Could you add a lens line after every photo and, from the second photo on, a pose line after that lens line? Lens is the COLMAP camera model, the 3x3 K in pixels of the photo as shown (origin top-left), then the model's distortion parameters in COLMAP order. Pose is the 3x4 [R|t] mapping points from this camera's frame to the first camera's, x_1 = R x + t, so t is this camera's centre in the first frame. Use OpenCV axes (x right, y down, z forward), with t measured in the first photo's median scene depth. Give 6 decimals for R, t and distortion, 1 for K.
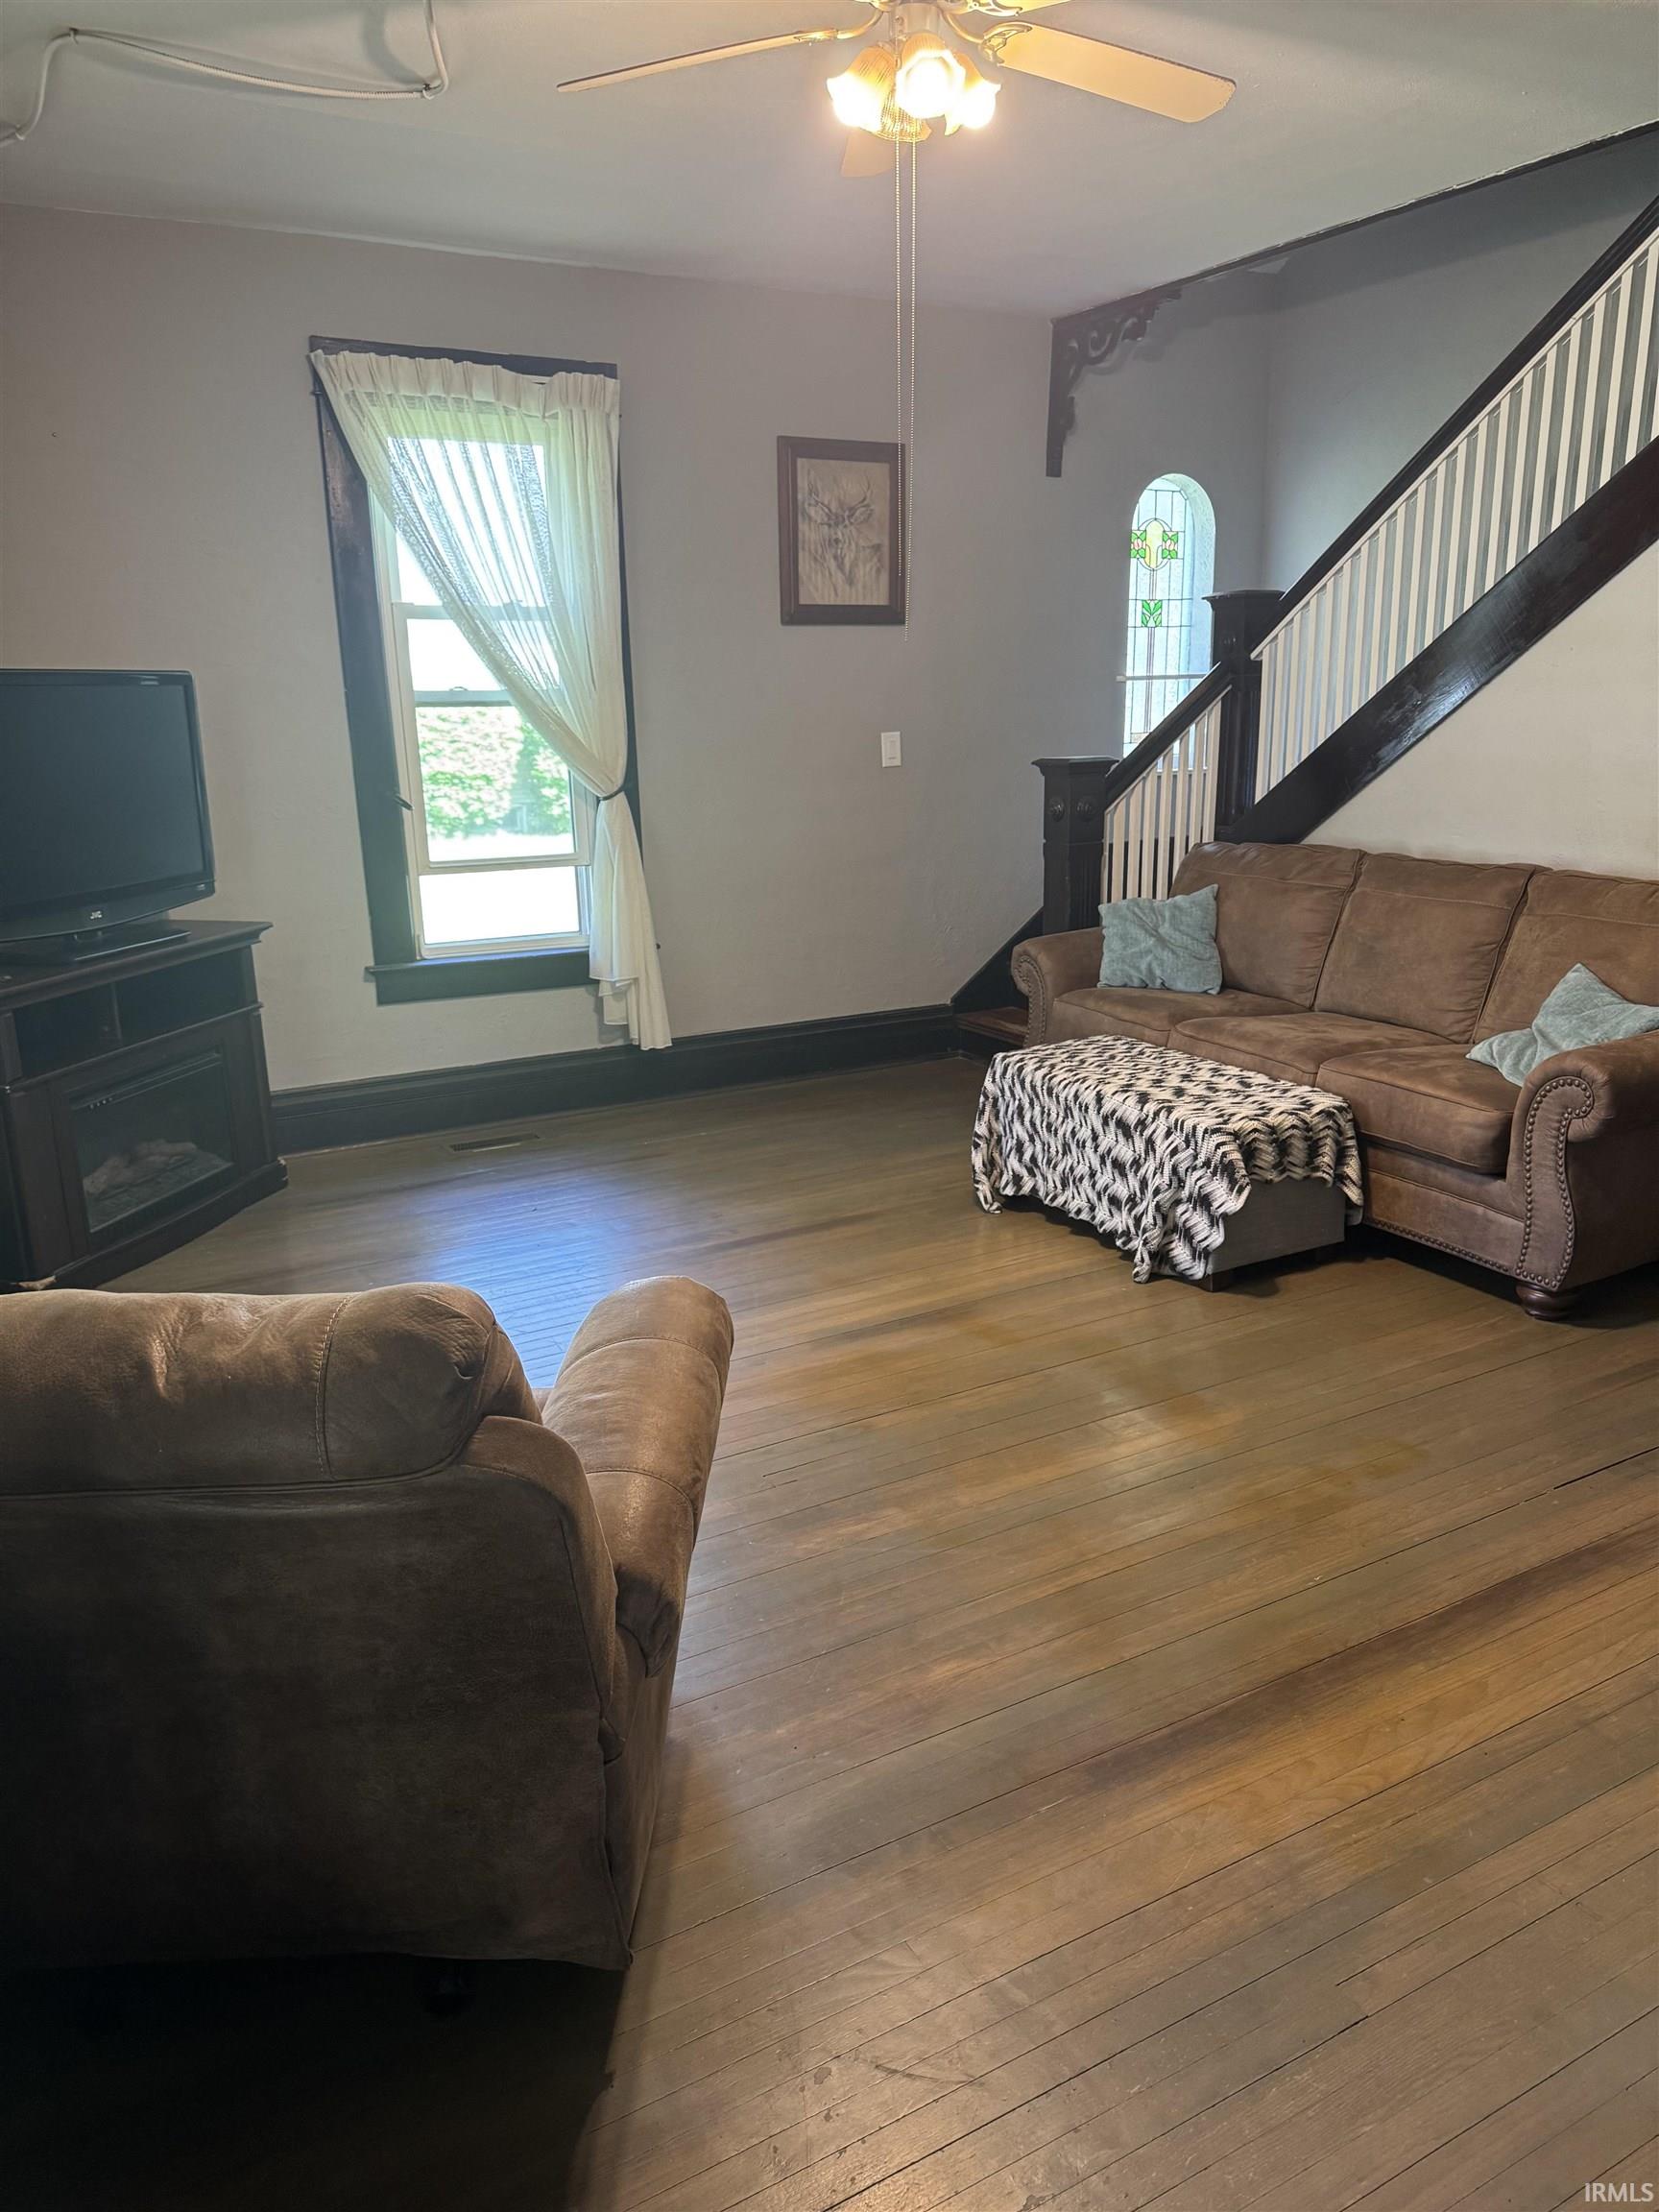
lens RADIAL K [[1546.9, 0, 829.5], [0, 1546.9, 1106.0], [0, 0, 1]] dist [-0.000342, -0.000870]
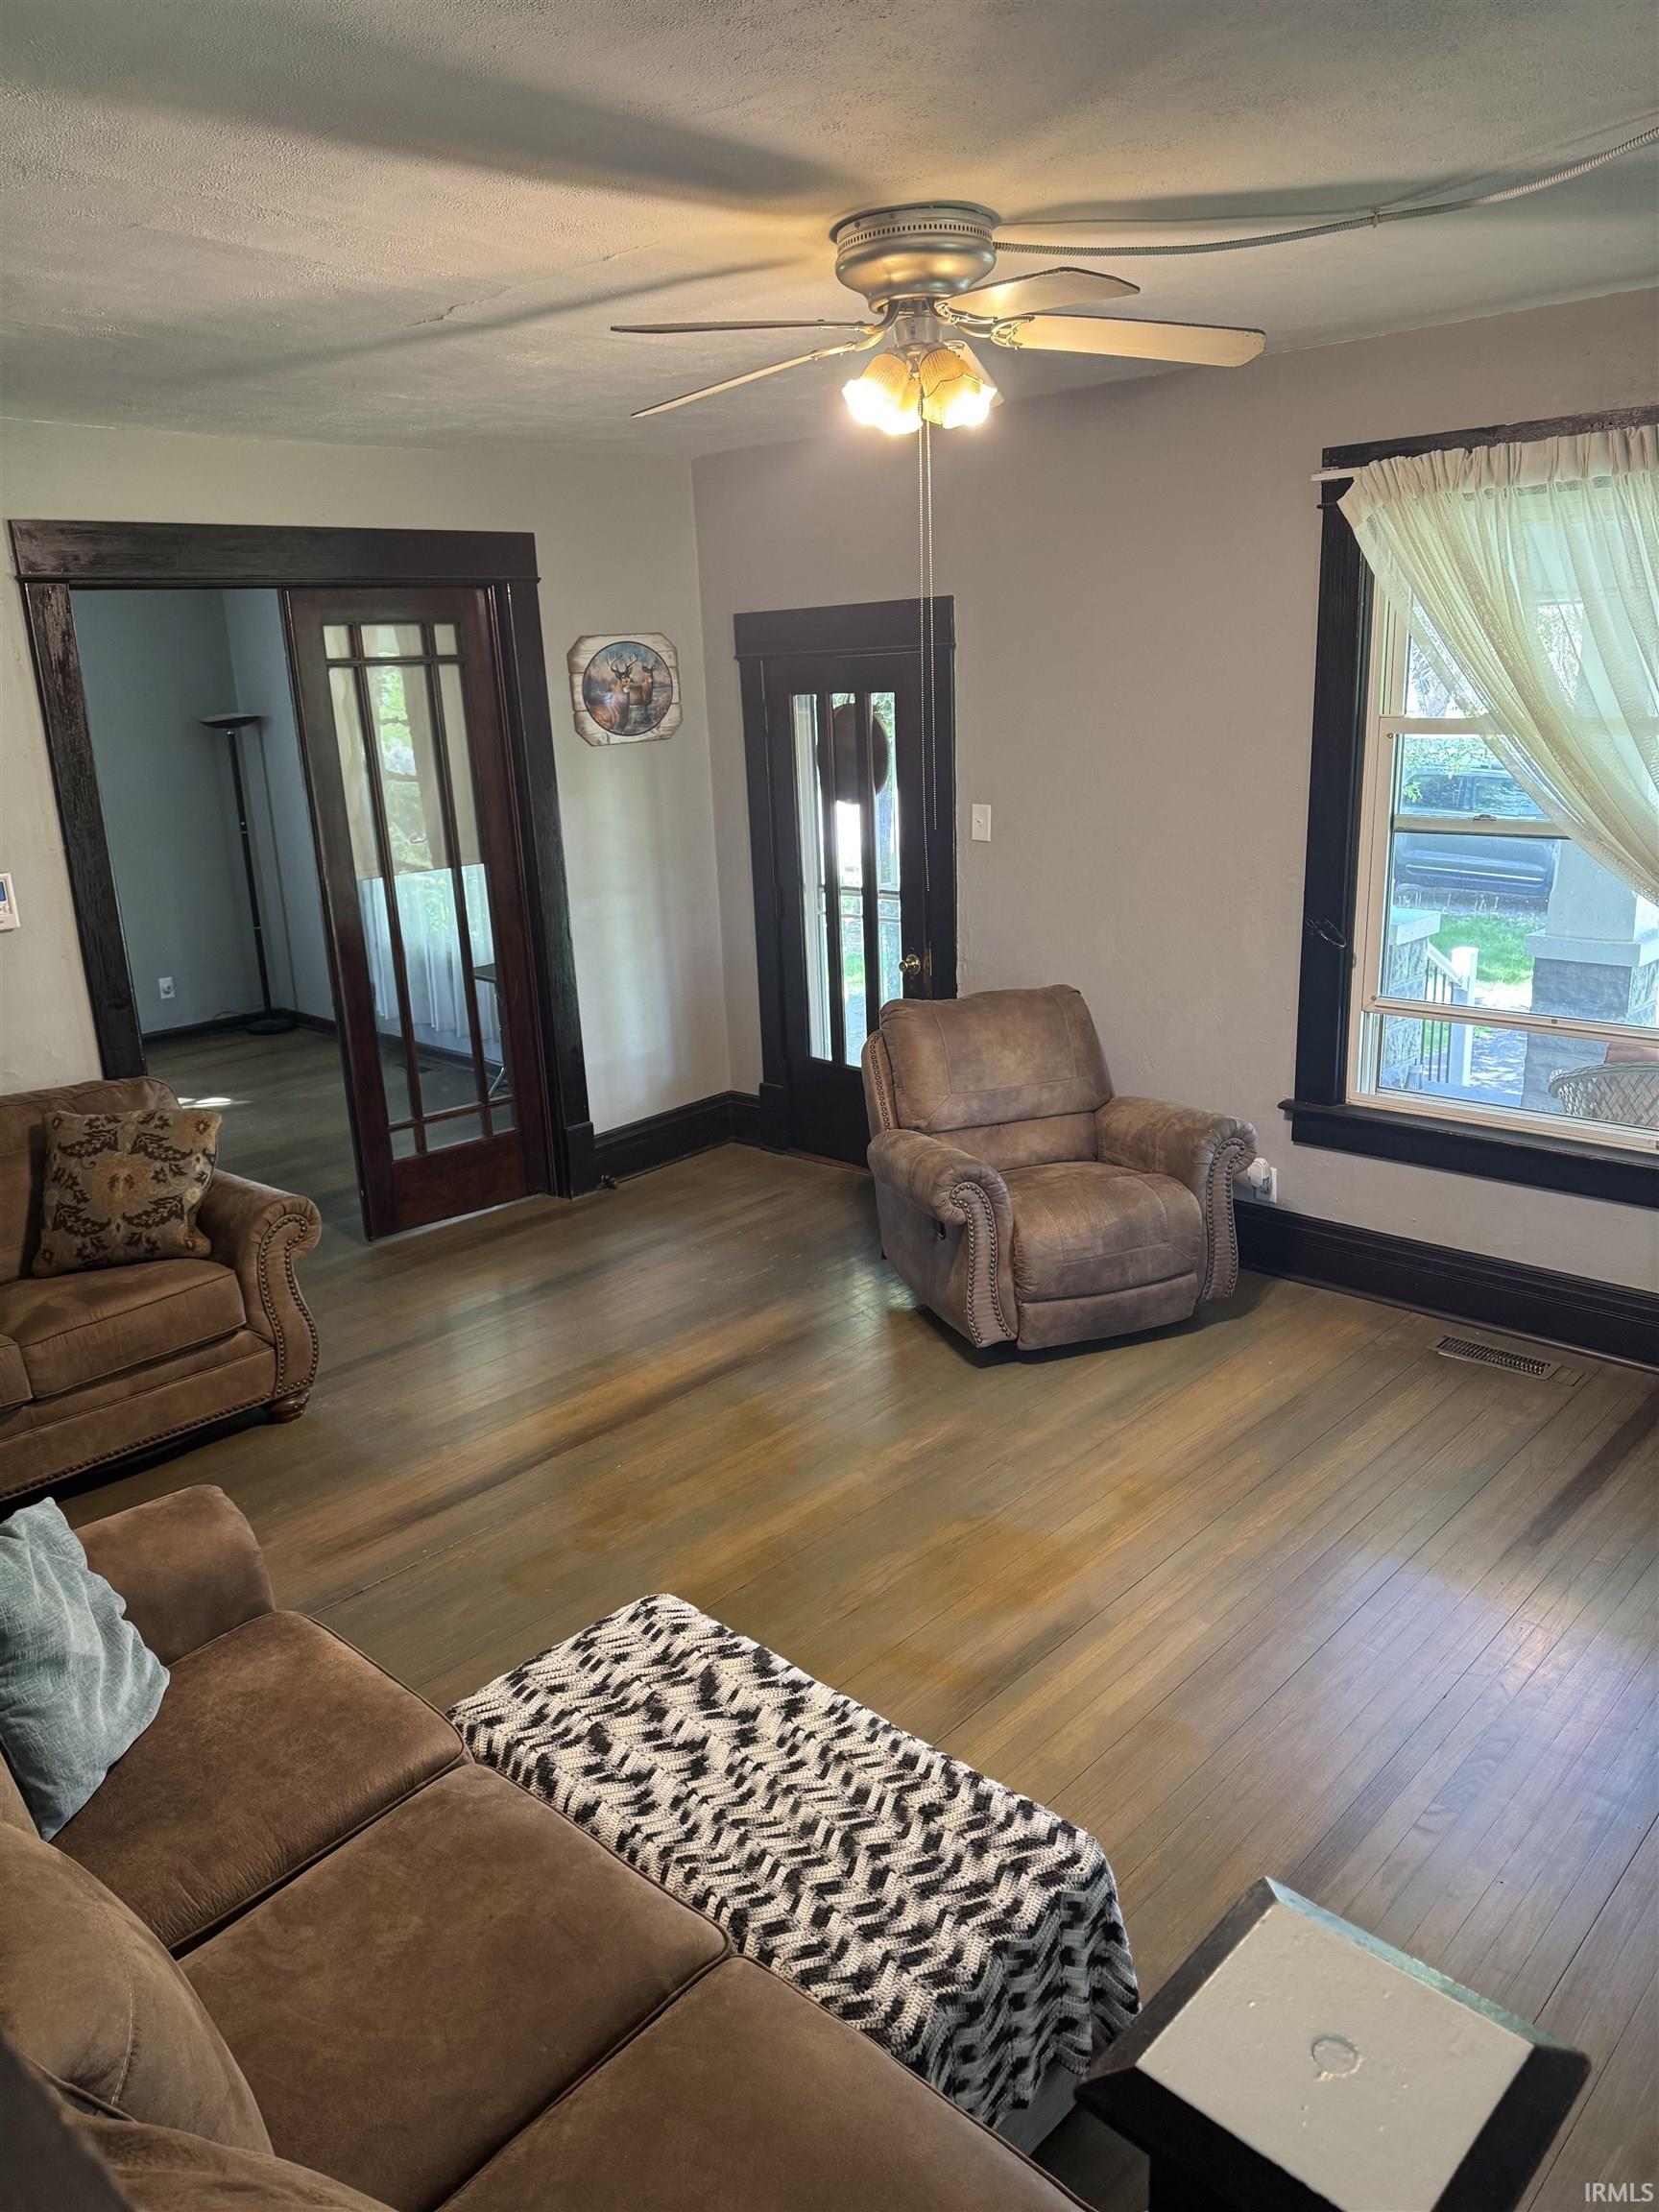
lens RADIAL K [[1546.9, 0, 829.5], [0, 1546.9, 1106.0], [0, 0, 1]] dist [-0.000342, -0.000870]
pose [[-0.952262, 0.145980, -0.268119, 0.327165], [-0.014743, 0.855248, 0.518009, -0.555537], [0.304927, 0.497233, -0.812267, 1.470905]]
